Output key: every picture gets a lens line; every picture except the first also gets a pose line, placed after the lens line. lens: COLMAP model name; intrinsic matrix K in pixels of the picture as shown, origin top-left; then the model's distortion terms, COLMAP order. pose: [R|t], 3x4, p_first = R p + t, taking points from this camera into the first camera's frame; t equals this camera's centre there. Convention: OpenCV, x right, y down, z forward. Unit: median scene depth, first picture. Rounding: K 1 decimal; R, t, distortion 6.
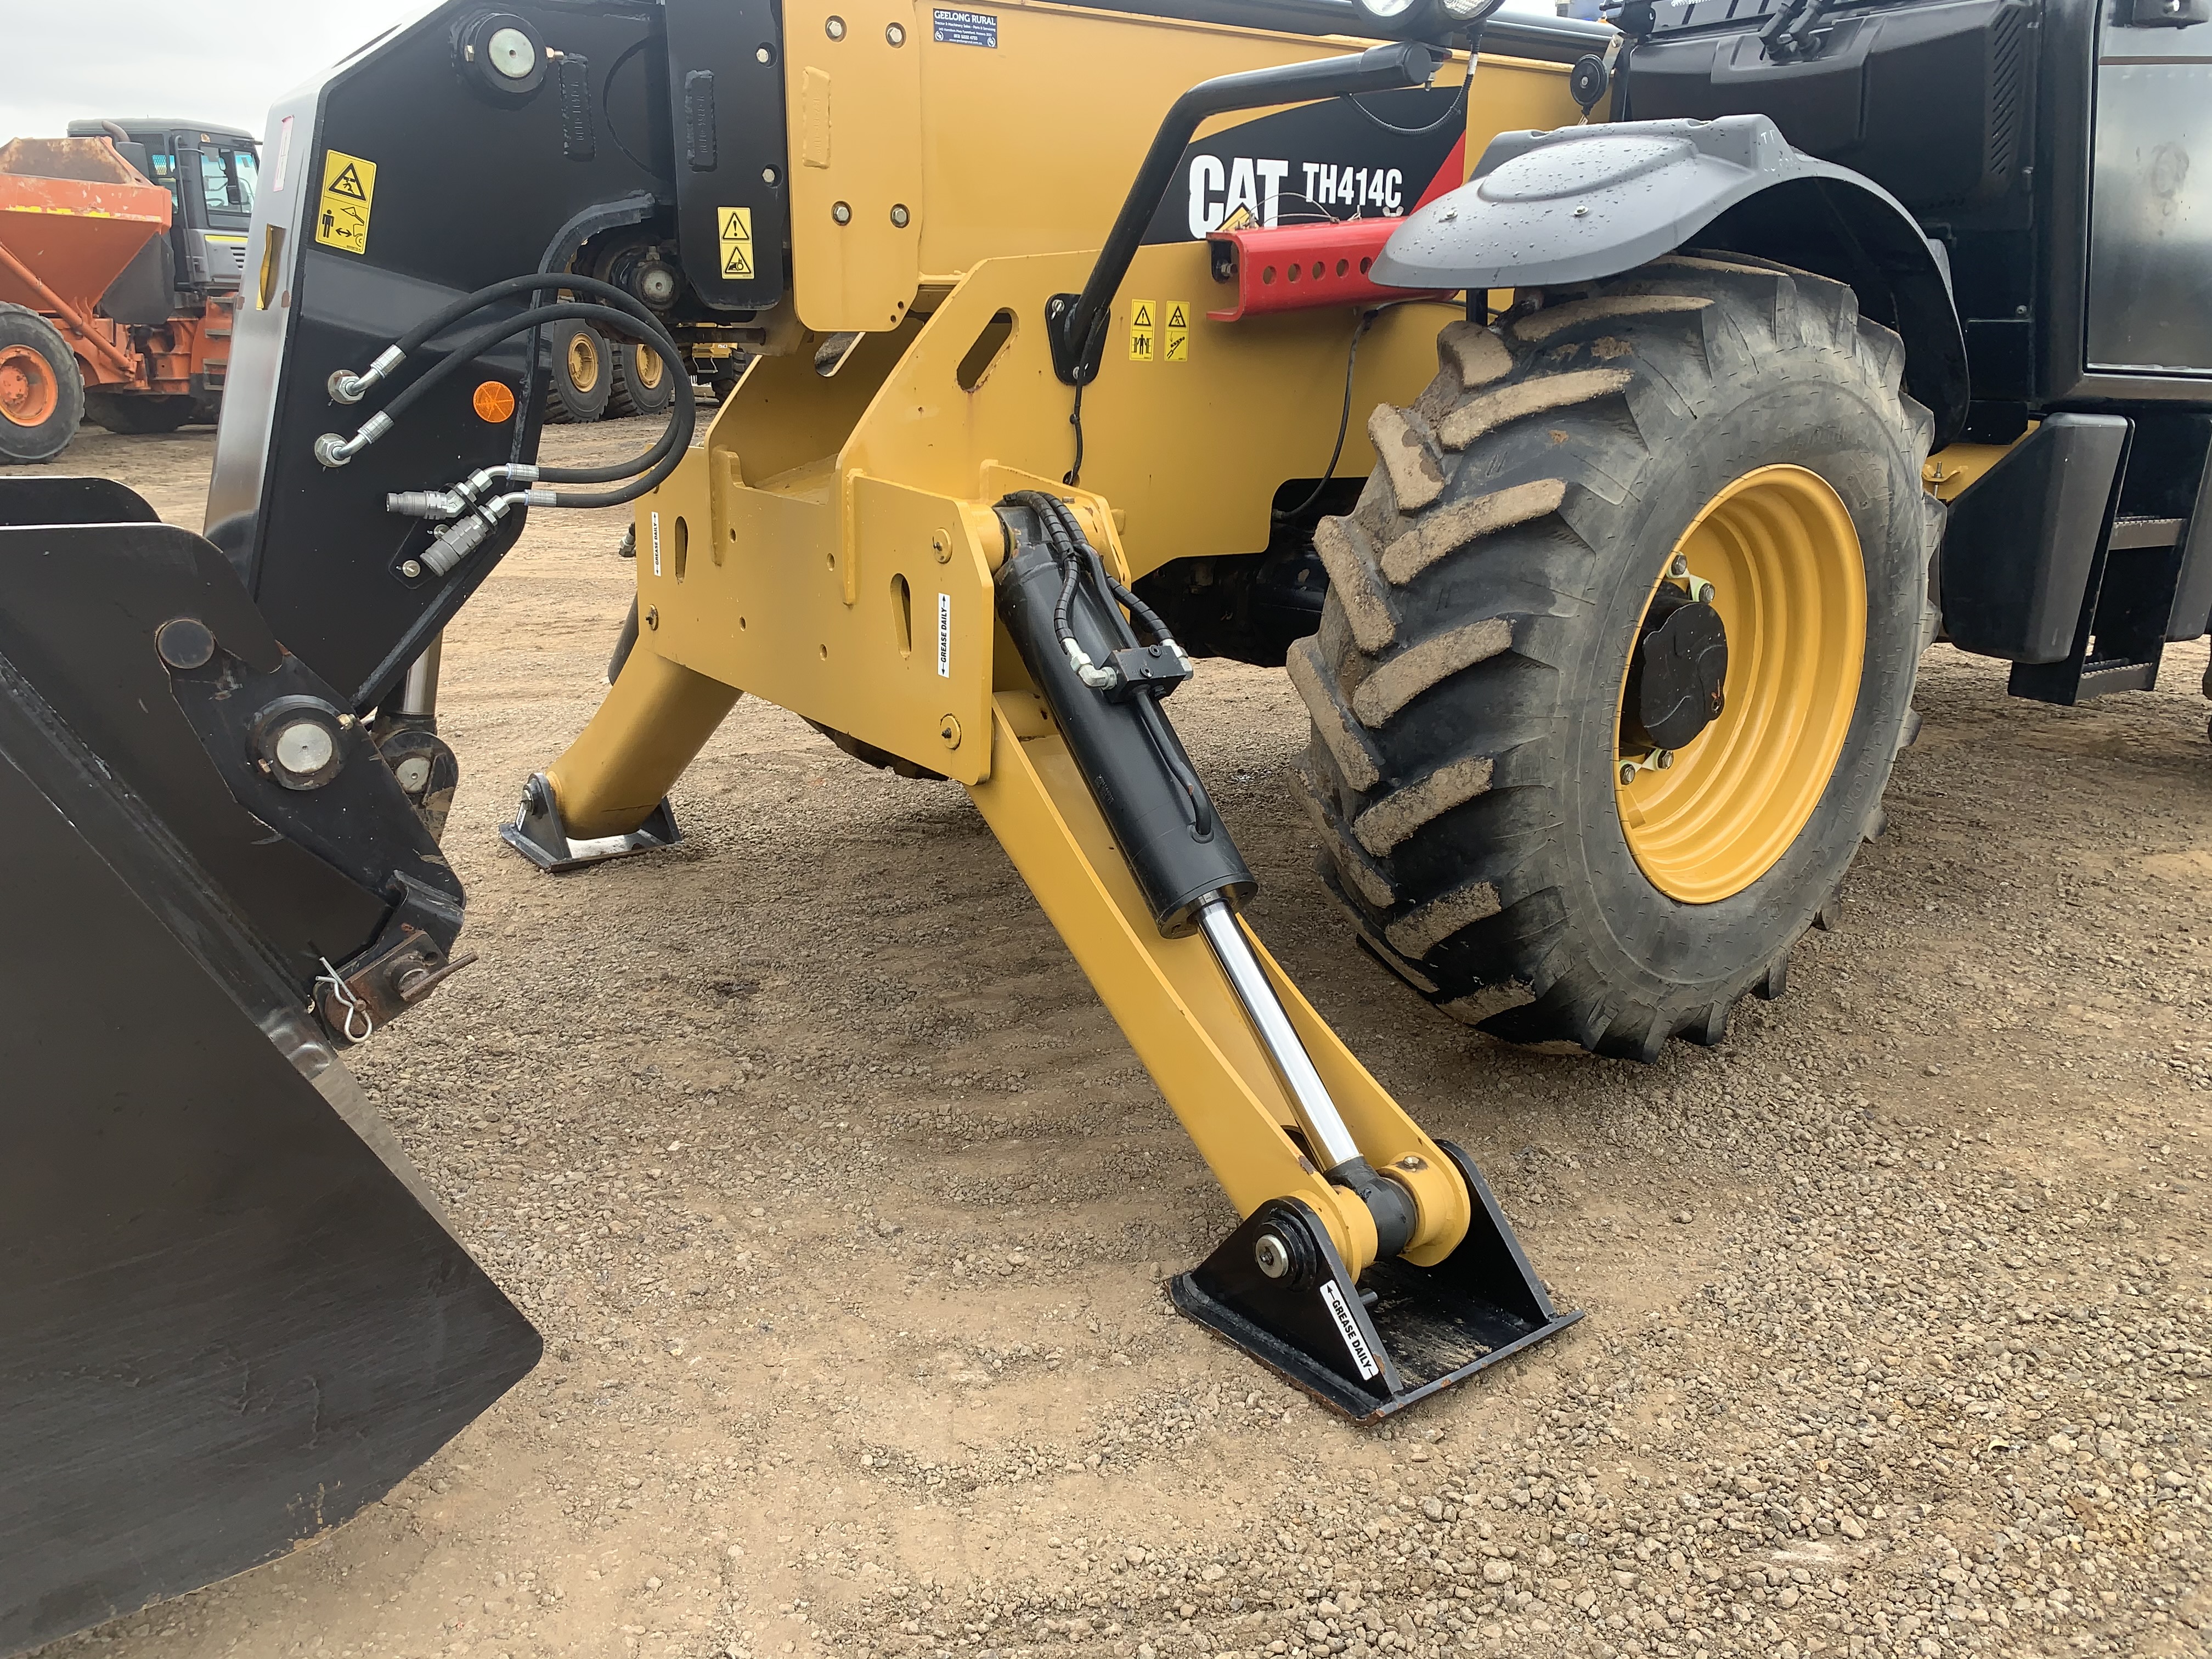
lens RADIAL K [[1668.3, 0, 1104.3], [0, 1668.3, 827.5], [0, 0, 1]] dist [-0.000648, -0.009429]
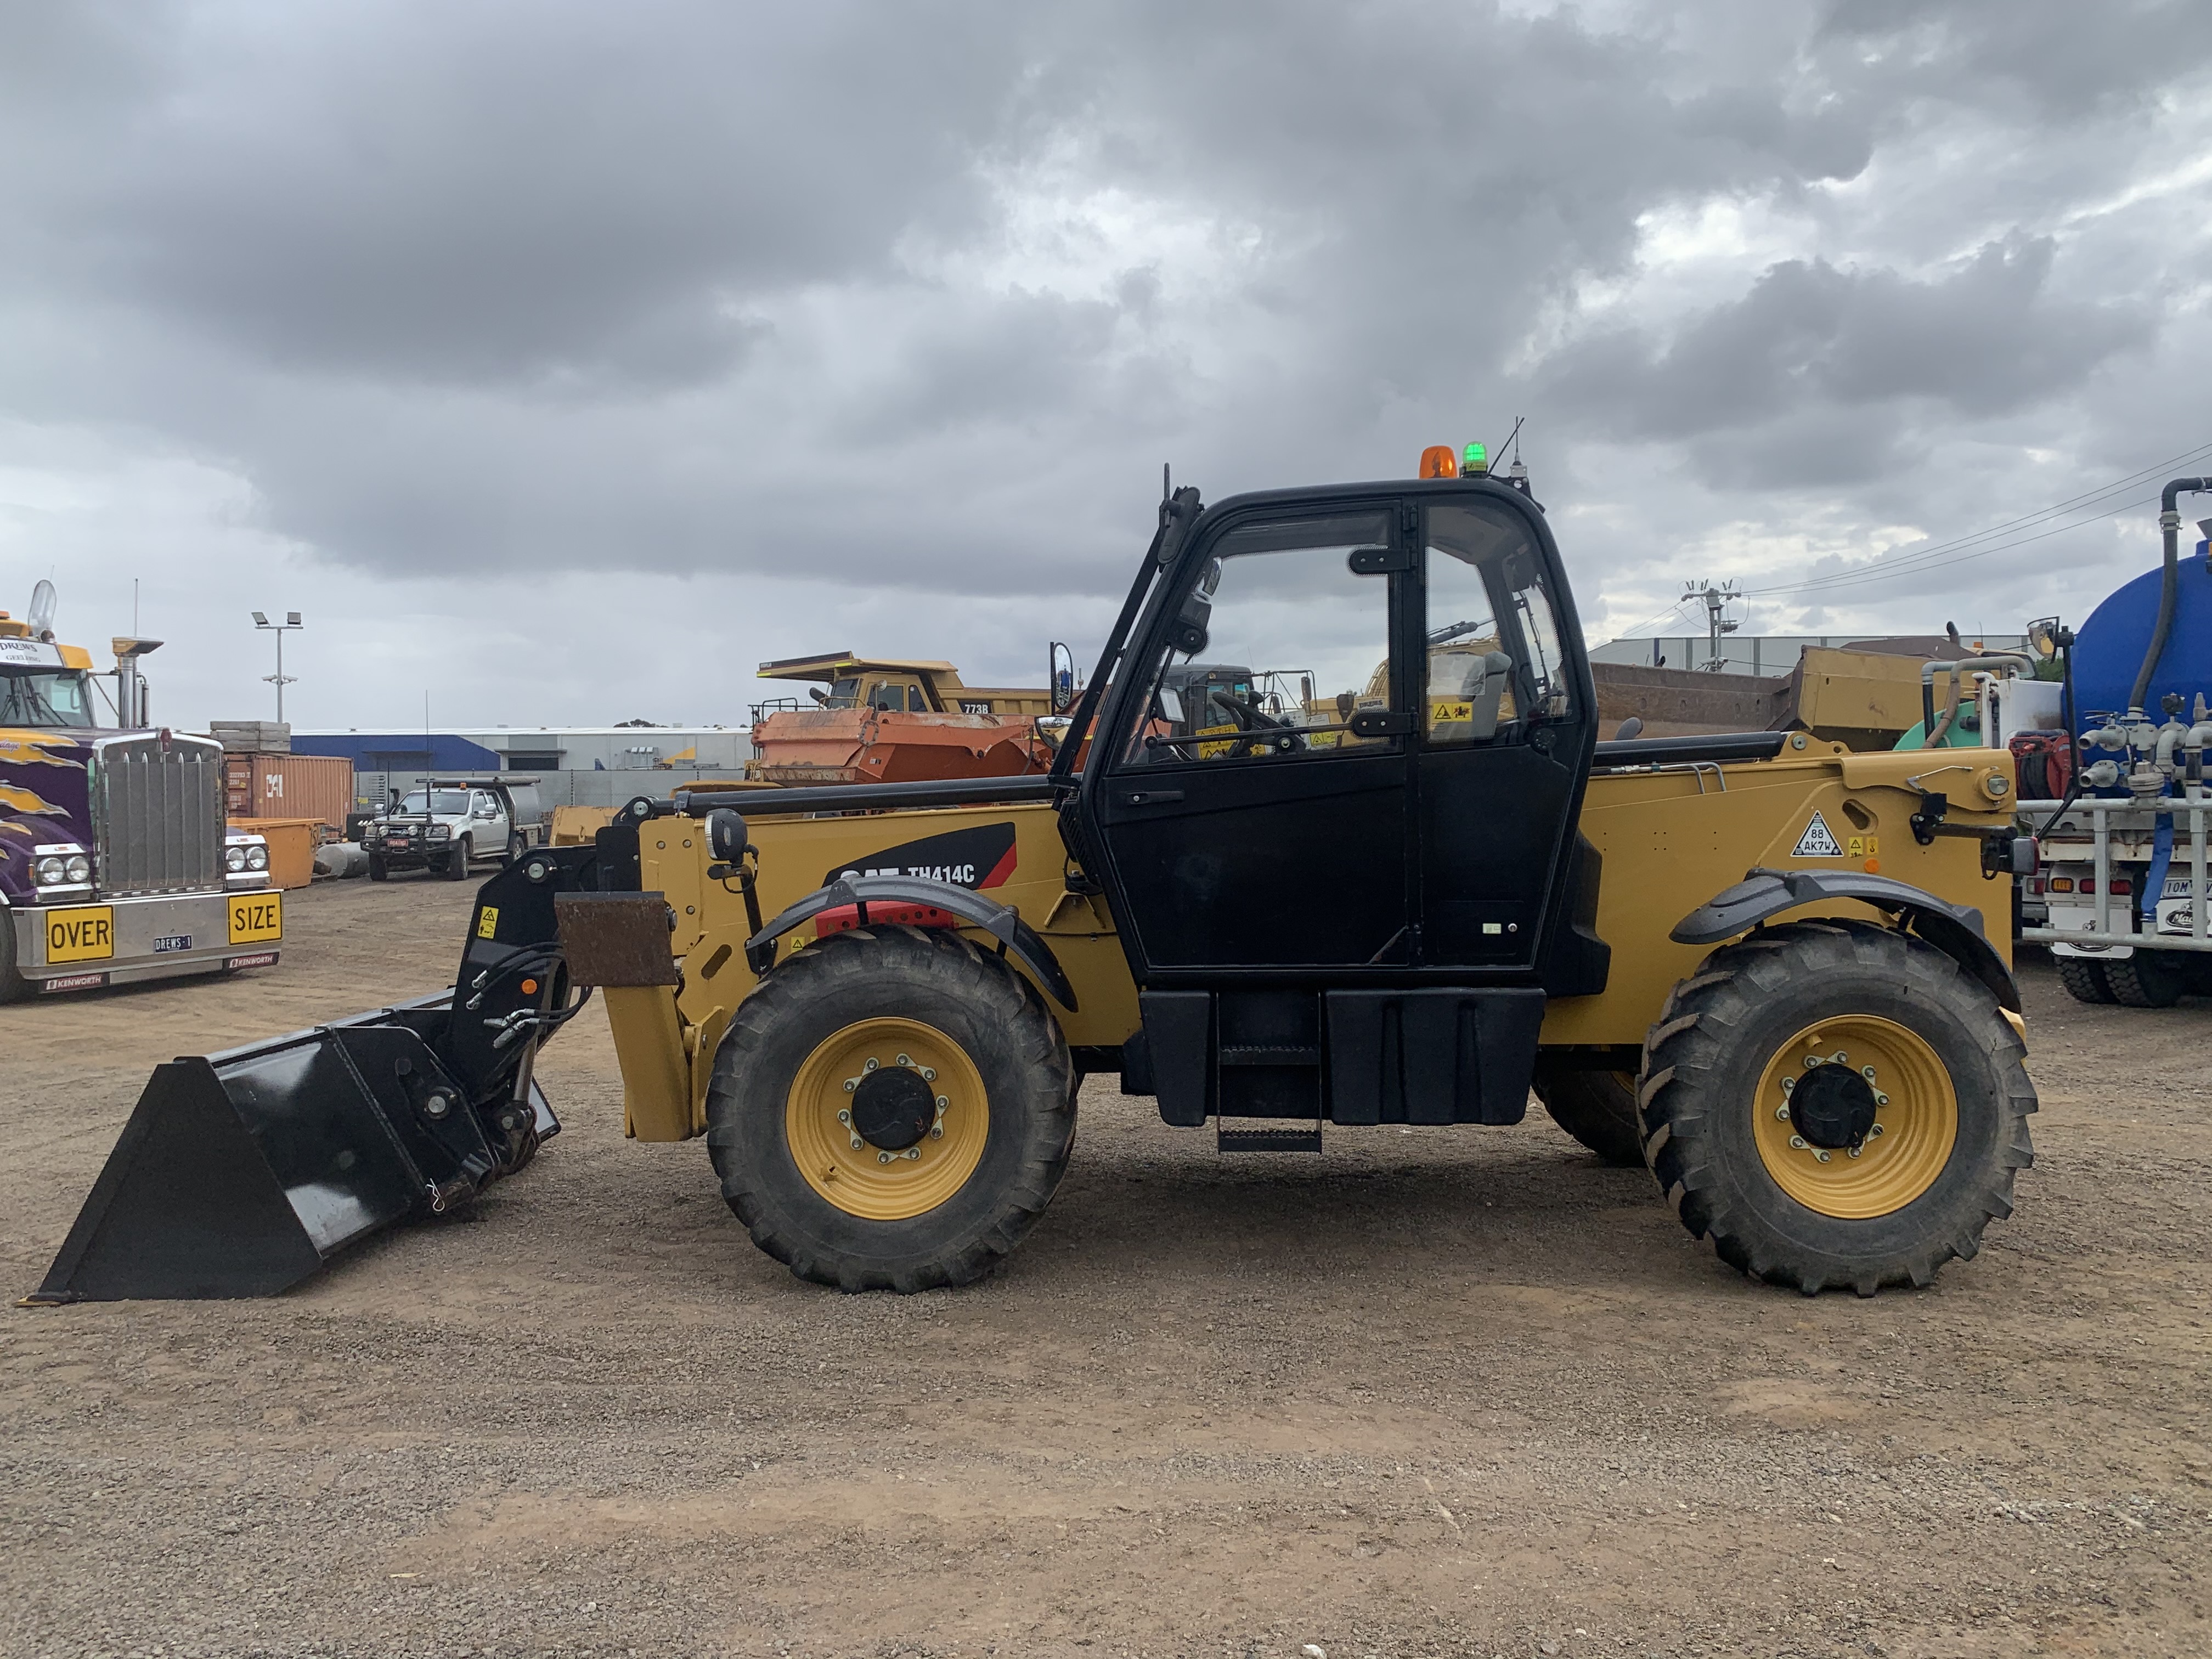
lens RADIAL K [[1830.9, 0, 1100.8], [0, 1830.9, 845.1], [0, 0, 1]] dist [-0.013224, -0.001244]
pose [[0.787688, -0.038544, -0.614868, 2.139309], [-0.128422, 0.965844, -0.225064, 0.075840], [0.602541, 0.256243, 0.755833, -0.747172]]
